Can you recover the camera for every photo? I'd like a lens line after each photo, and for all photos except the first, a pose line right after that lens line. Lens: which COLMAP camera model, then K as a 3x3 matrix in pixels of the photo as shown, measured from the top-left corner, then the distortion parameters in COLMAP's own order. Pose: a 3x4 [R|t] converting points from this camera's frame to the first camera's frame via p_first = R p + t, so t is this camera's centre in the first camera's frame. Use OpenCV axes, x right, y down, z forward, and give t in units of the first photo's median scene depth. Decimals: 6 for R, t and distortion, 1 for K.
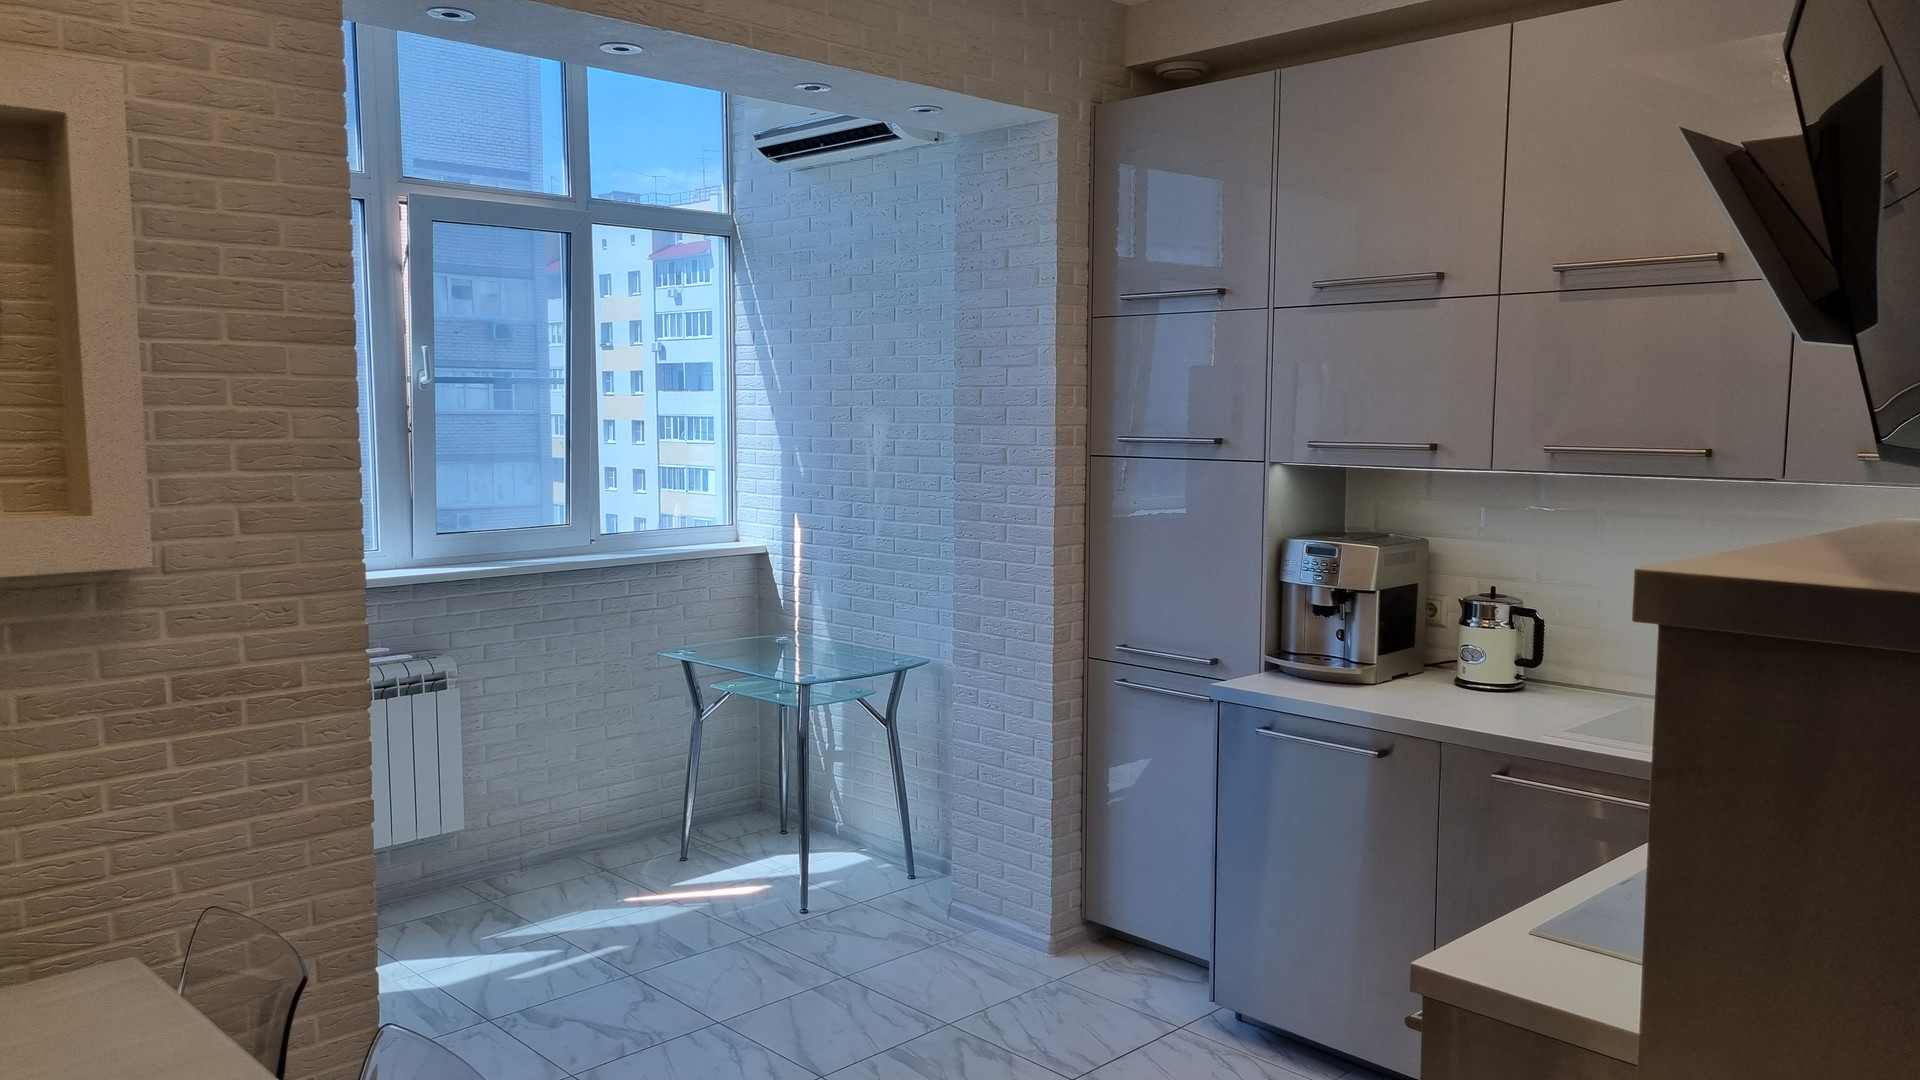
lens RADIAL K [[1442.5, 0, 963.3], [0, 1442.5, 538.4], [0, 0, 1]] dist [0.040961, -0.033376]
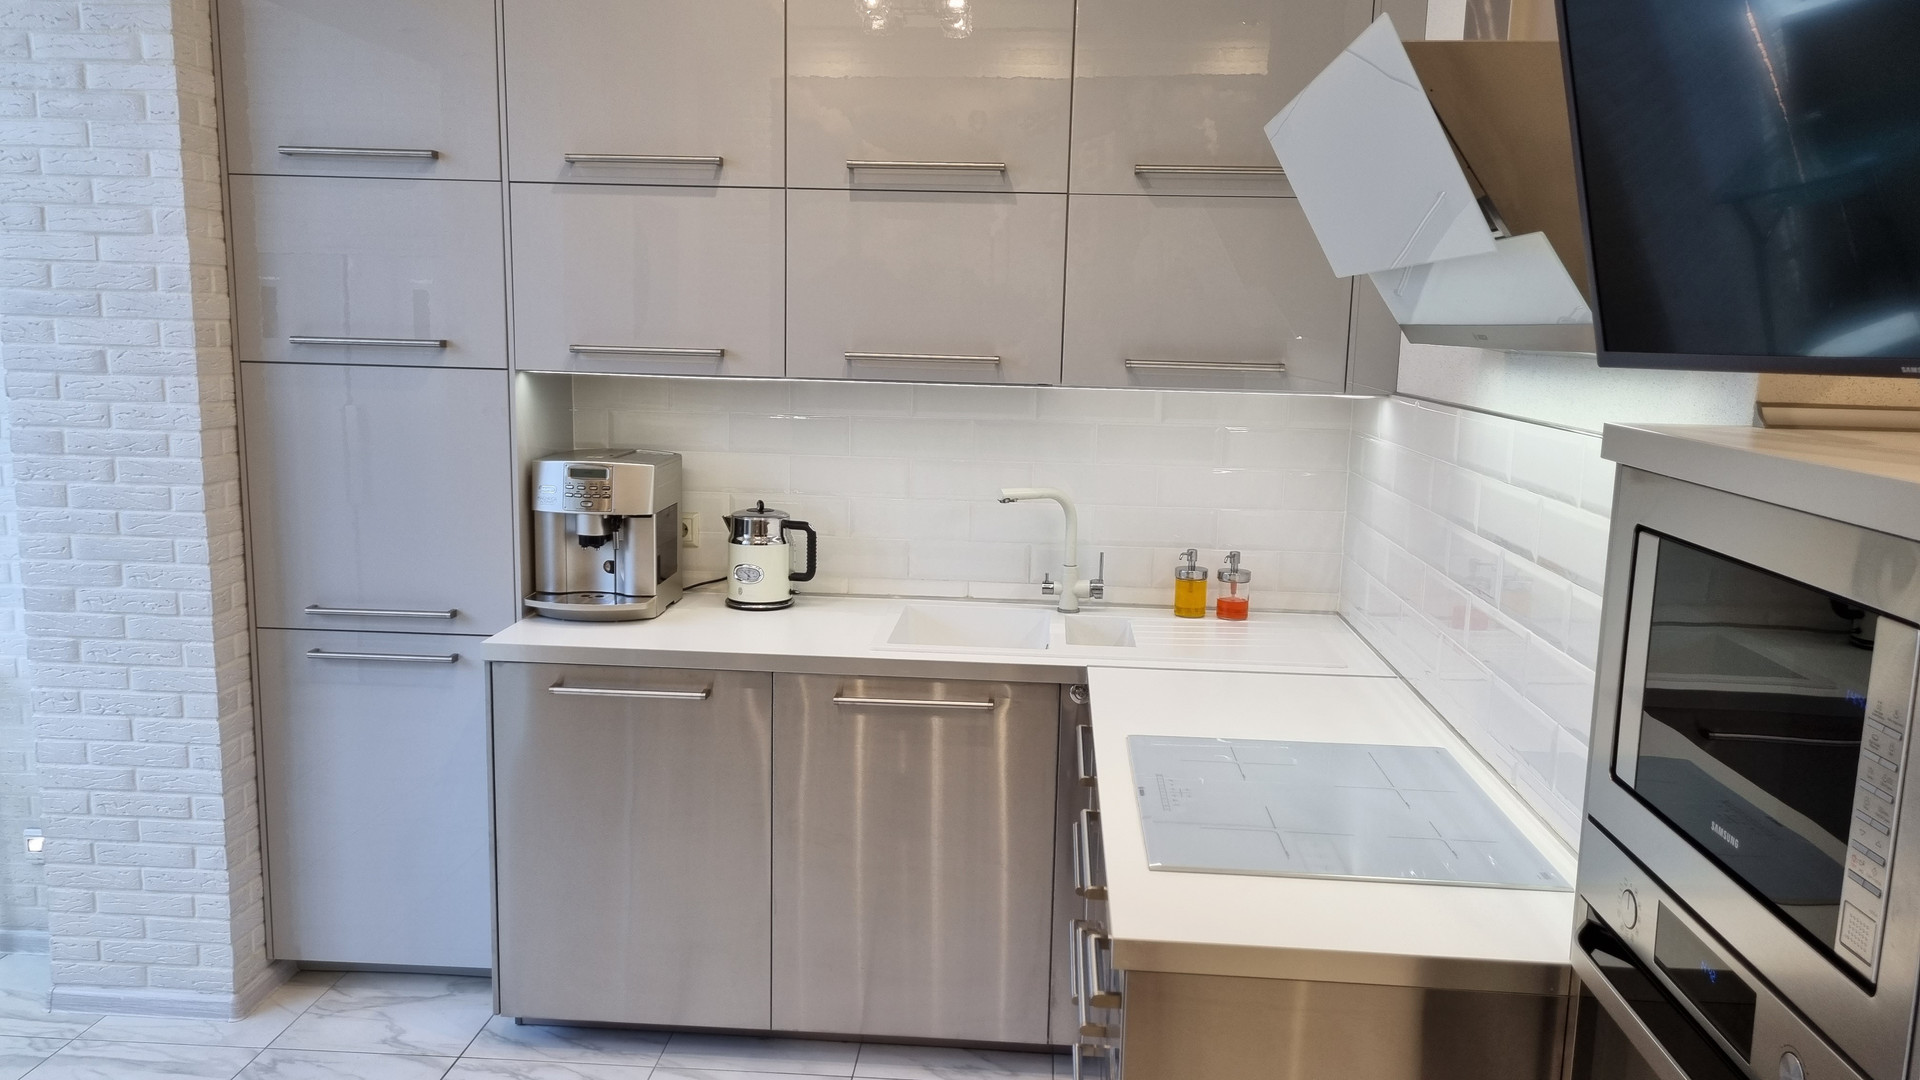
lens RADIAL K [[1442.5, 0, 971.3], [0, 1442.5, 553.2], [0, 0, 1]] dist [0.040961, -0.033376]
pose [[0.733508, -0.091530, 0.673490, -0.162361], [0.039833, 0.994977, 0.091838, -0.013144], [-0.678513, -0.040537, 0.733469, 0.195252]]
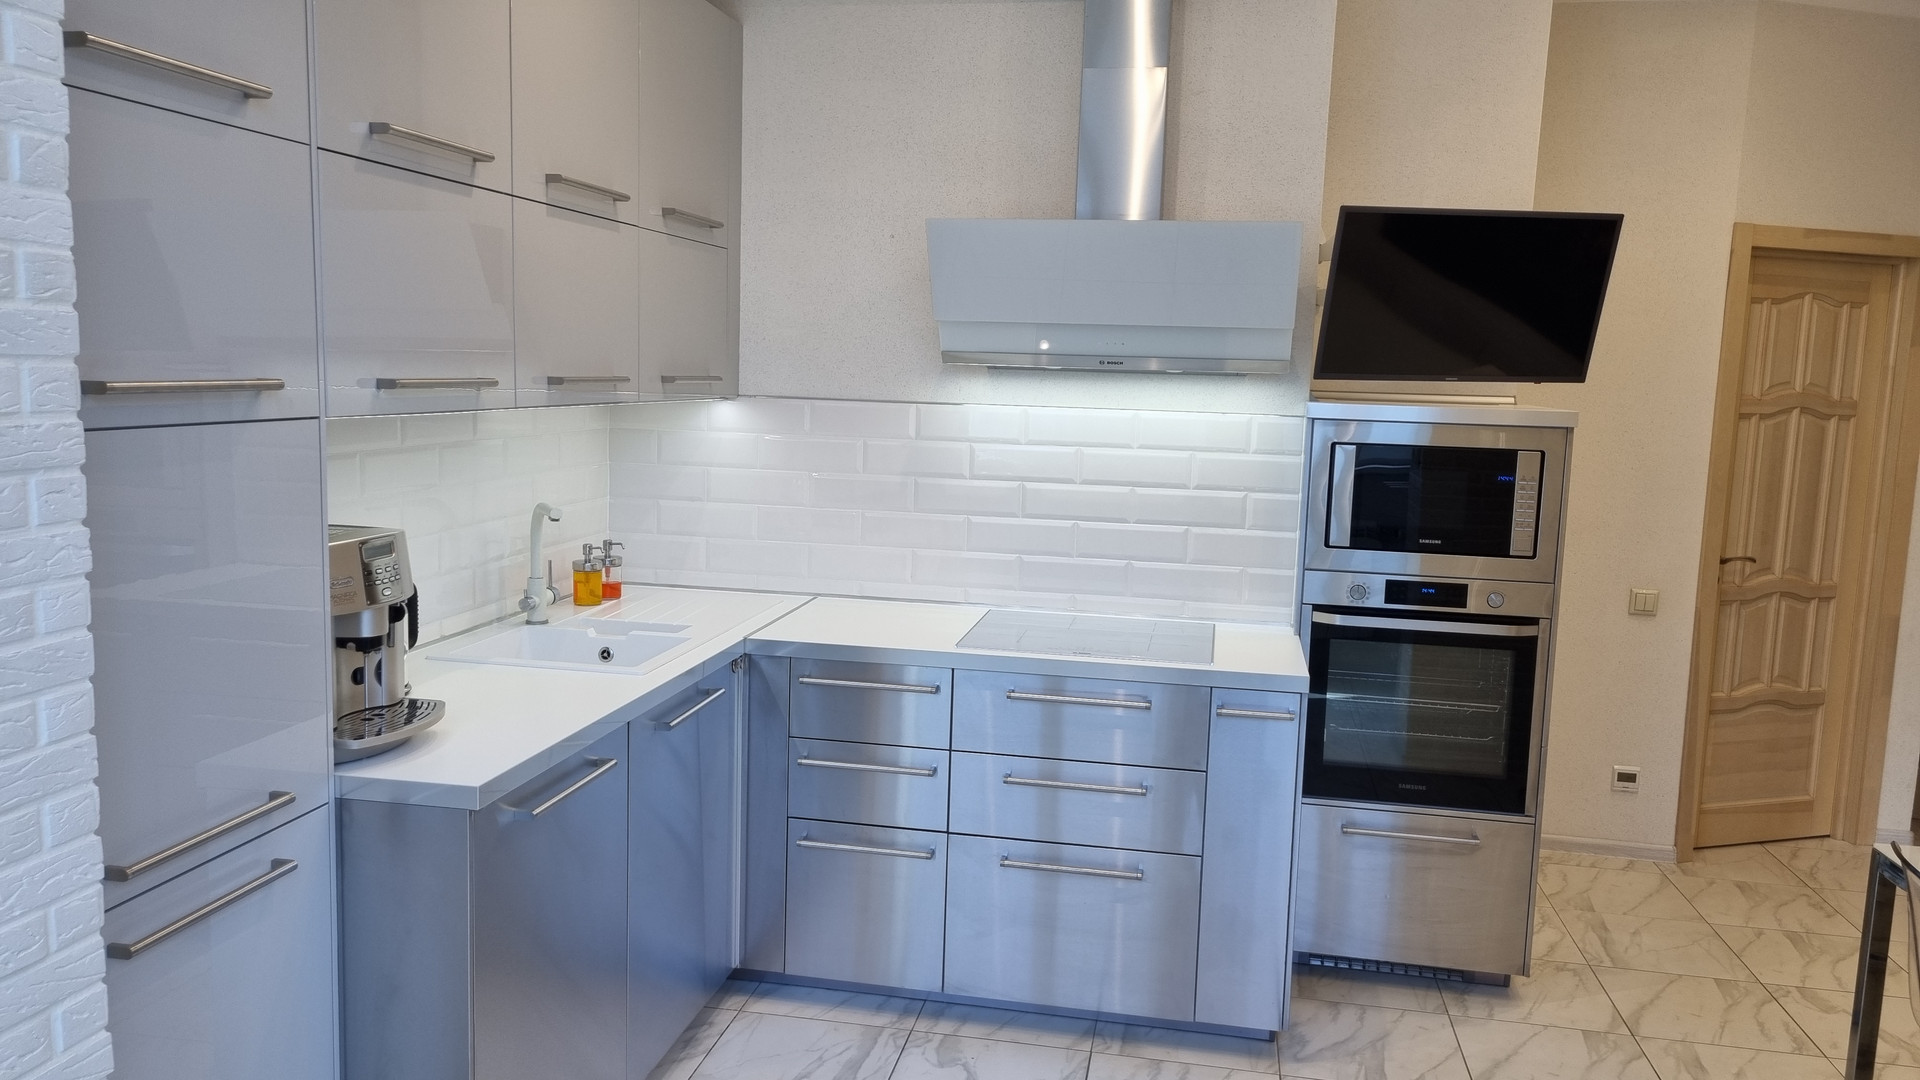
lens RADIAL K [[1442.5, 0, 971.4], [0, 1442.5, 541.5], [0, 0, 1]] dist [0.040961, -0.033376]
pose [[-0.590075, -0.124230, 0.797733, -0.397248], [0.035834, 0.983087, 0.179601, -0.096237], [-0.806553, 0.134565, -0.575643, 1.096616]]
